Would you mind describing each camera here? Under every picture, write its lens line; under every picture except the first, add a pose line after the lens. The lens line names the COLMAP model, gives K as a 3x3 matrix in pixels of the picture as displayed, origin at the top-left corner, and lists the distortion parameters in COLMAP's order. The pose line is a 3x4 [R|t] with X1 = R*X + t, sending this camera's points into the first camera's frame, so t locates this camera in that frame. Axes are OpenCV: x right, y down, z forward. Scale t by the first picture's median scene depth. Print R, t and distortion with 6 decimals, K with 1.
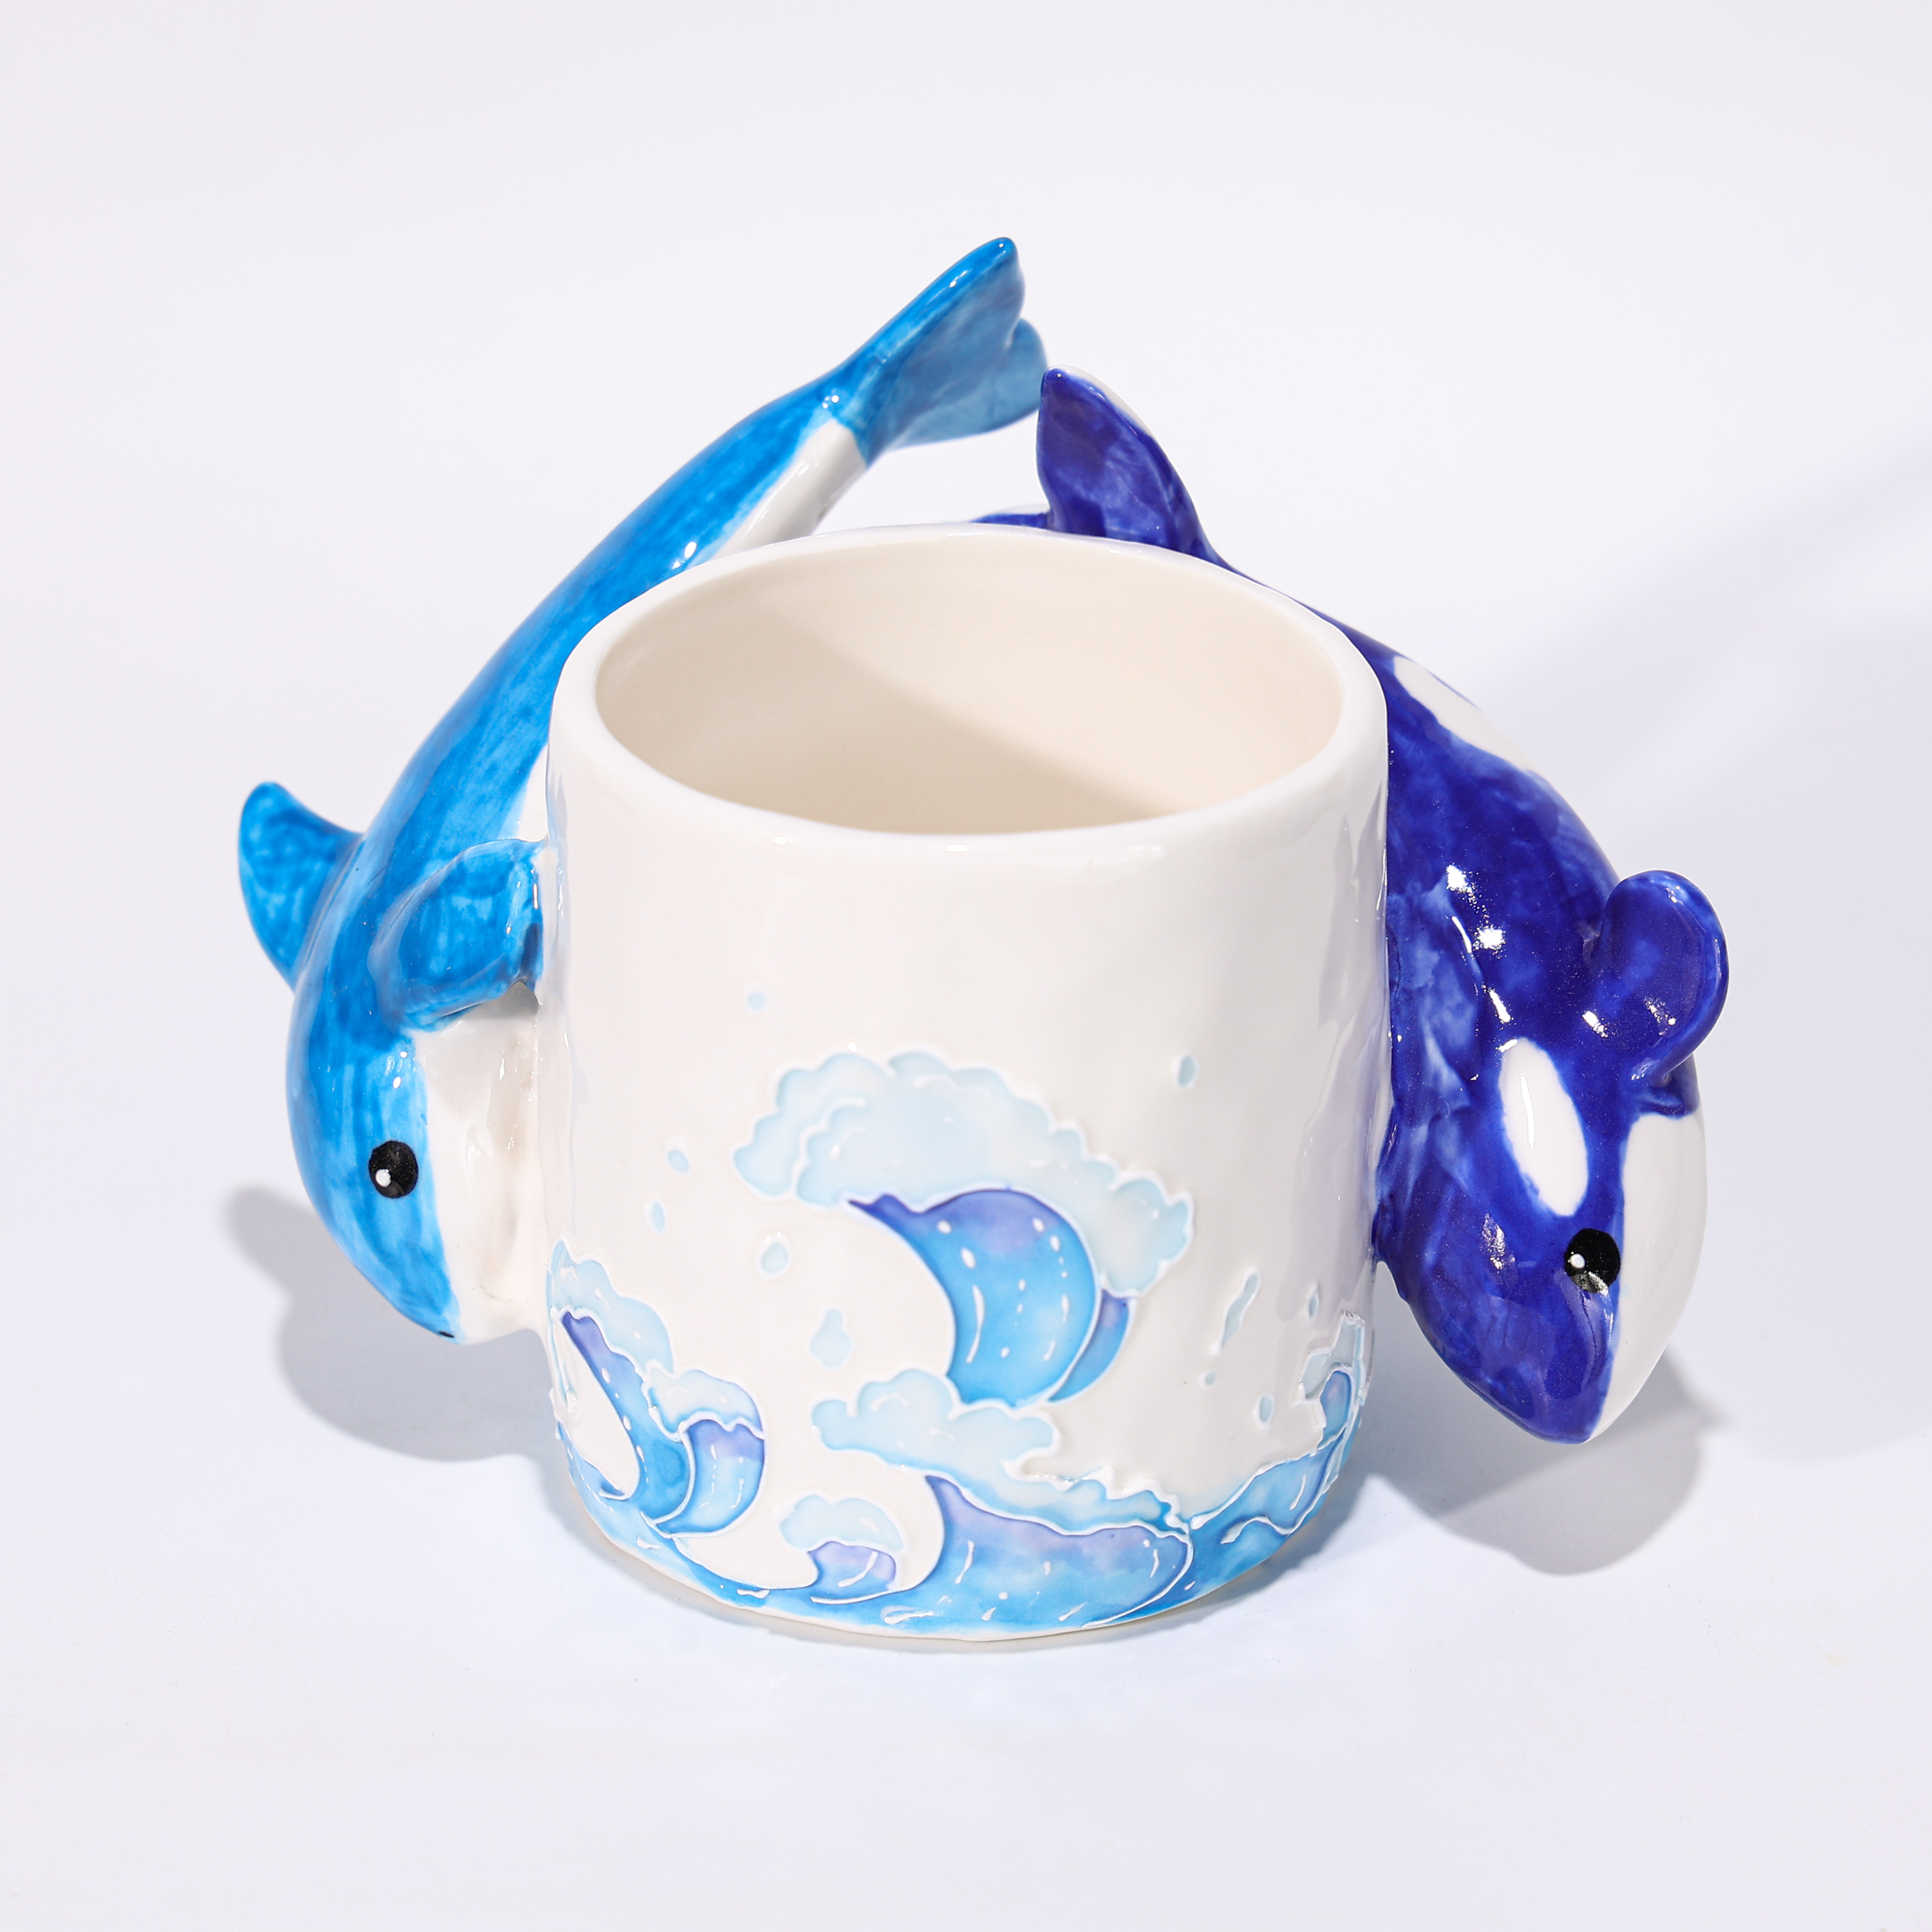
lens RADIAL K [[6544.9, 0, 1003.8], [0, 6544.9, 989.4], [0, 0, 1]] dist [0.453487, 0.000000]
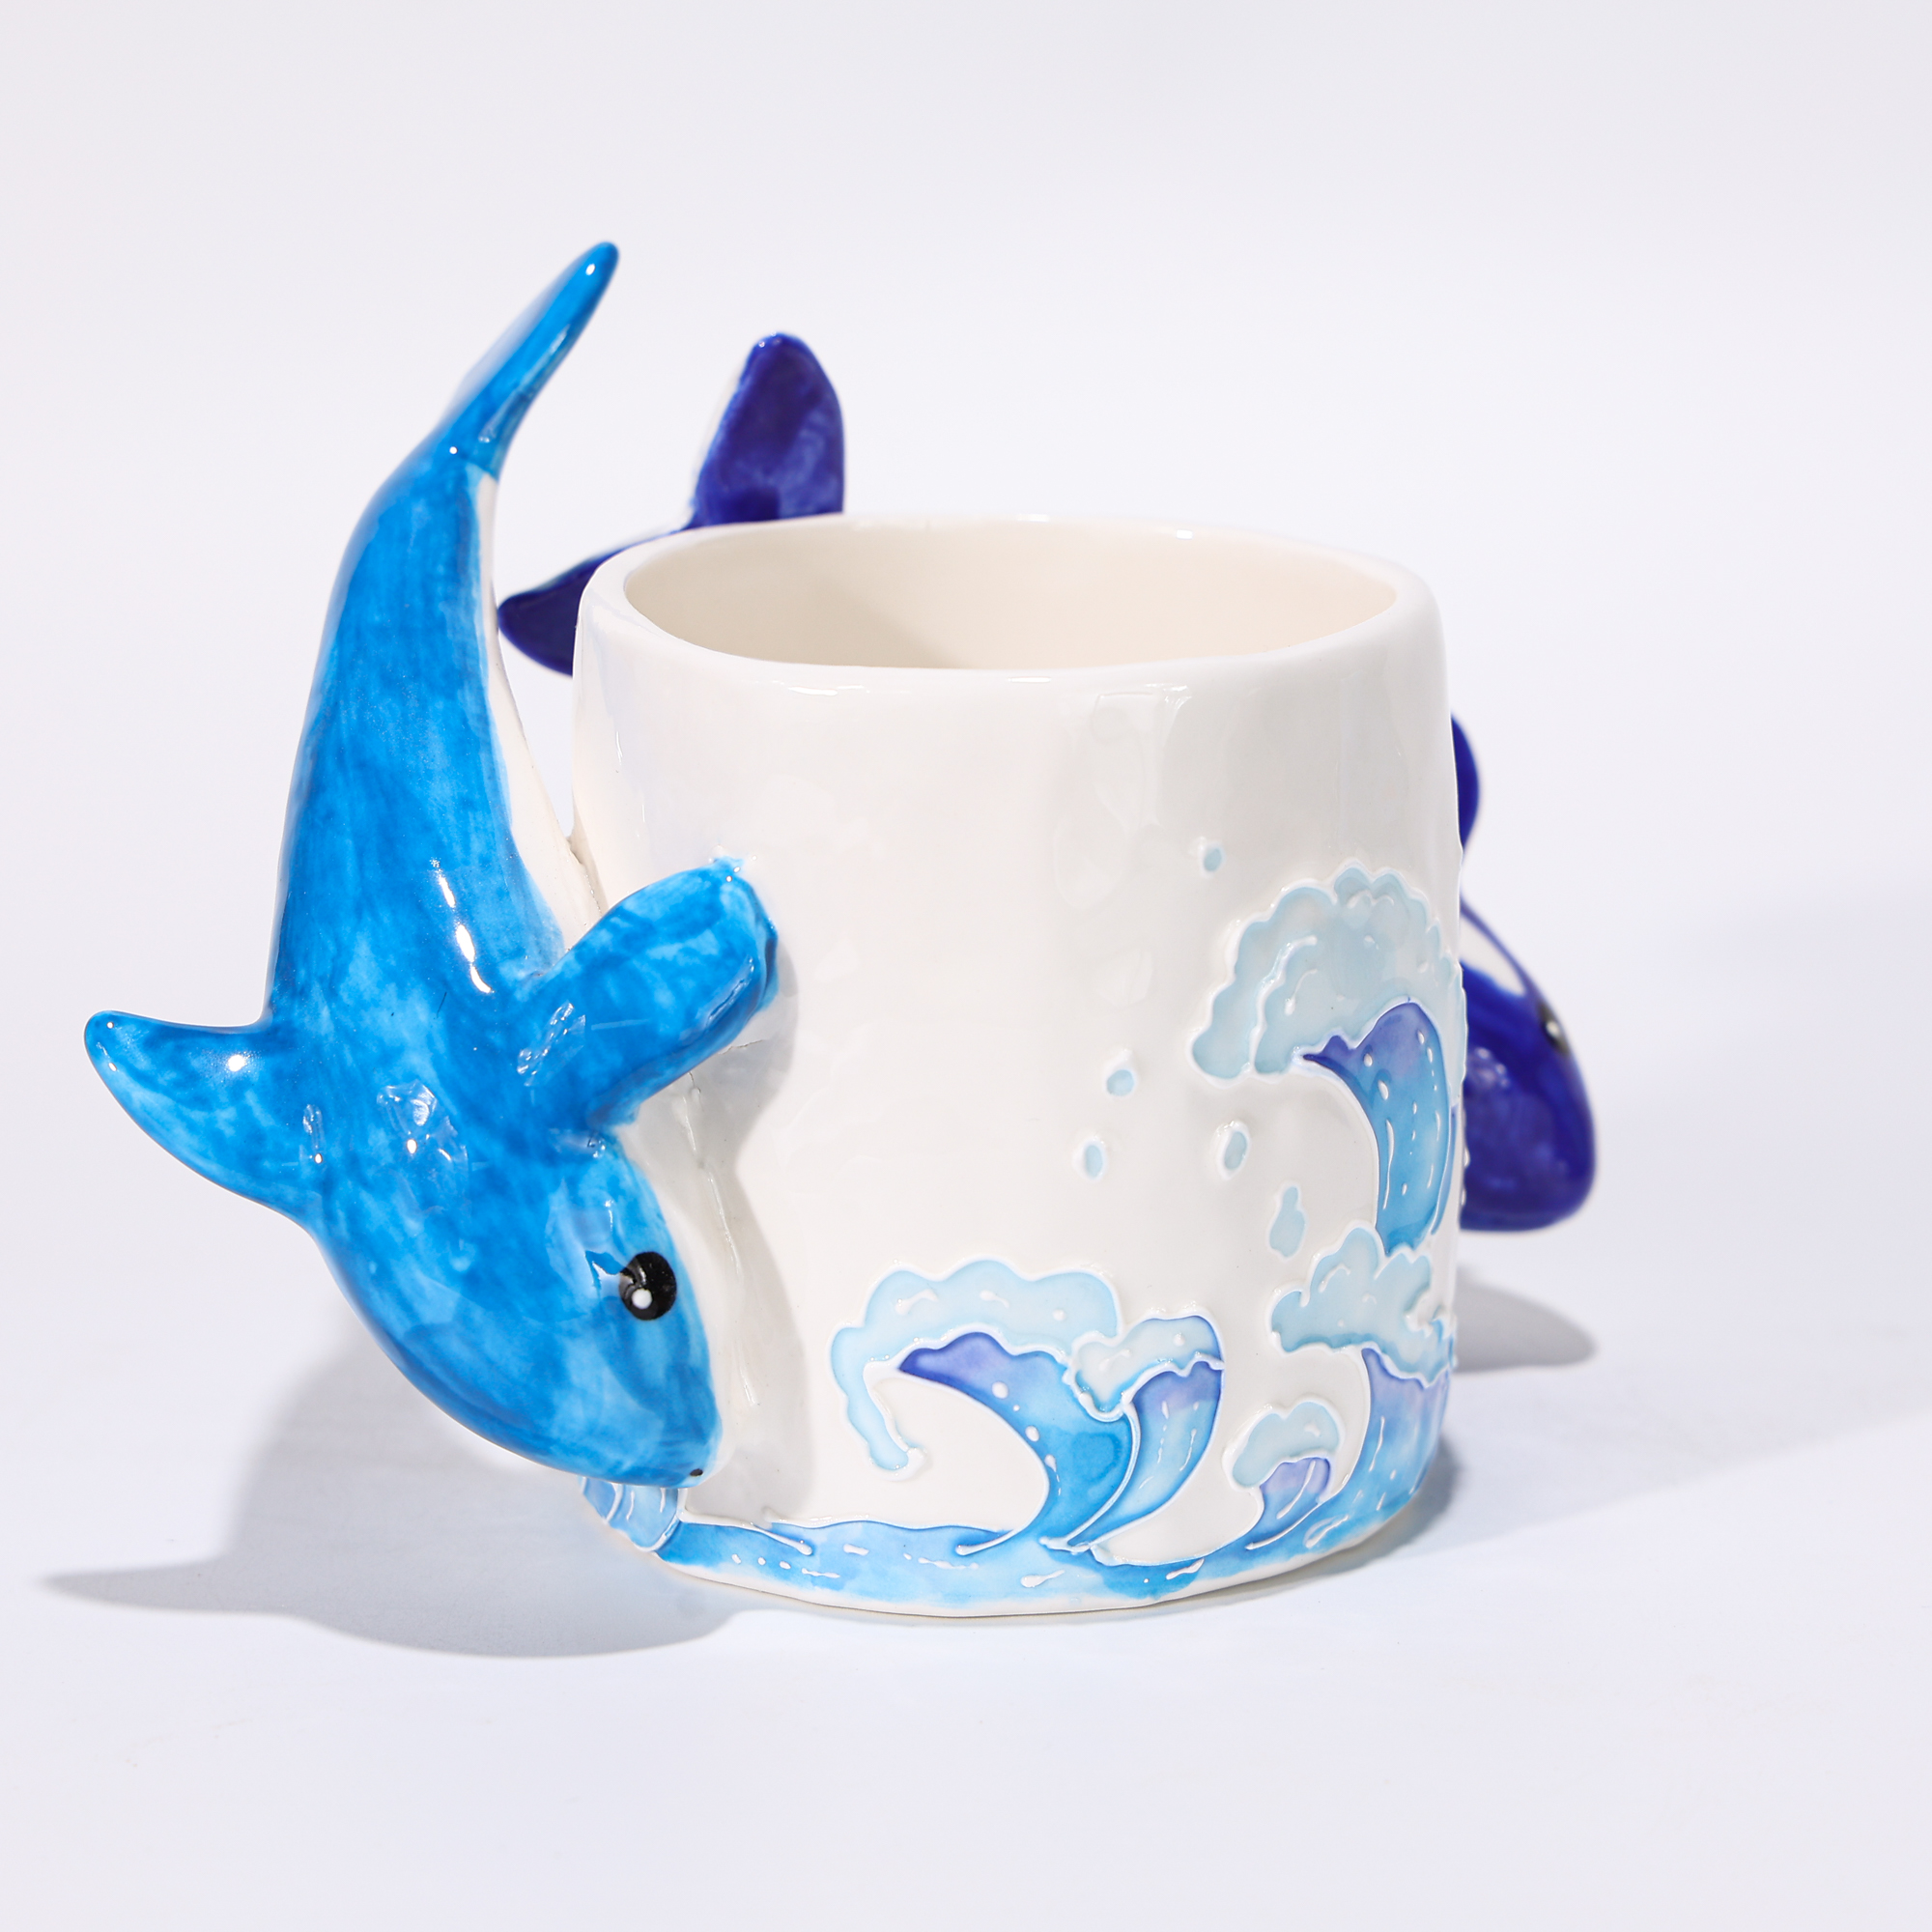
lens RADIAL K [[6890.8, 0, 967.4], [0, 6890.8, 967.3], [0, 0, 1]] dist [0.404941, 0.000000]
pose [[0.595875, -0.203840, 0.776777, -0.793397], [0.358992, 0.932839, -0.030593, 0.032241], [-0.718372, 0.297086, 0.629033, 0.393600]]
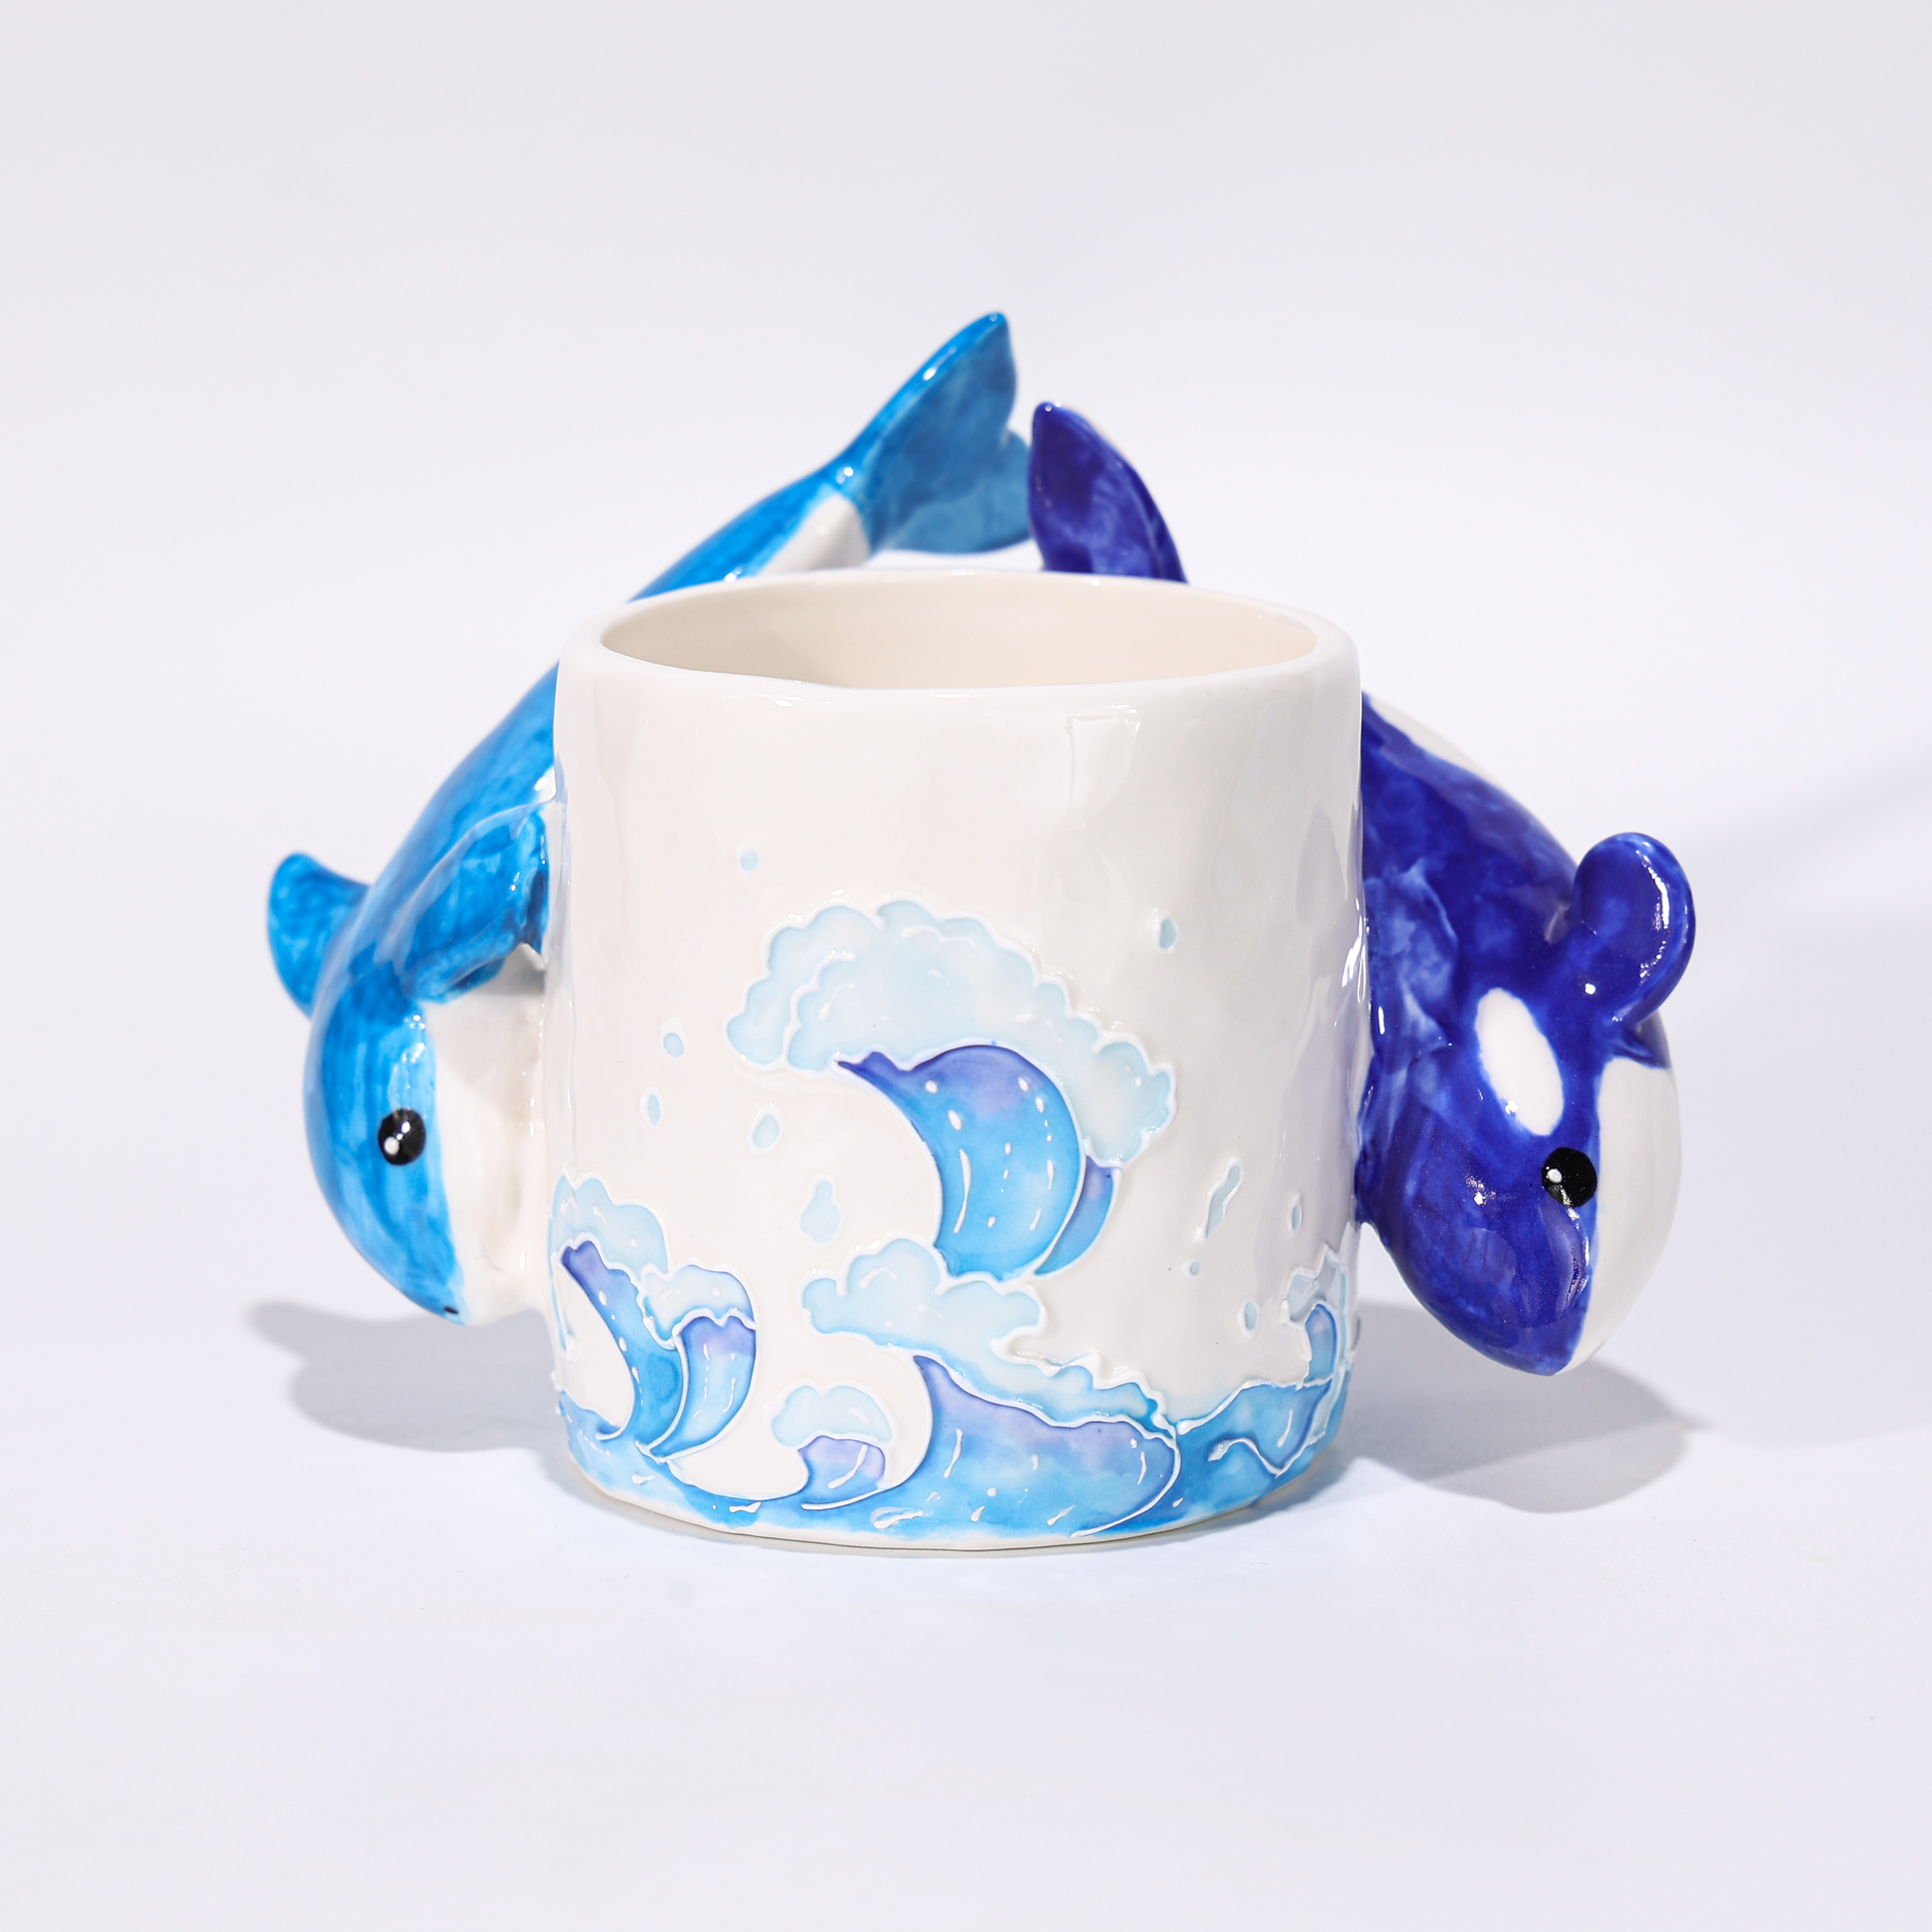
lens RADIAL K [[5932.5, 0, 981.3], [0, 5932.5, 953.9], [0, 0, 1]] dist [0.298003, 0.000000]
pose [[0.999872, -0.003618, -0.015594, 0.012797], [-0.000361, 0.968792, -0.247874, 0.237597], [0.016004, 0.247848, 0.968667, 0.095070]]
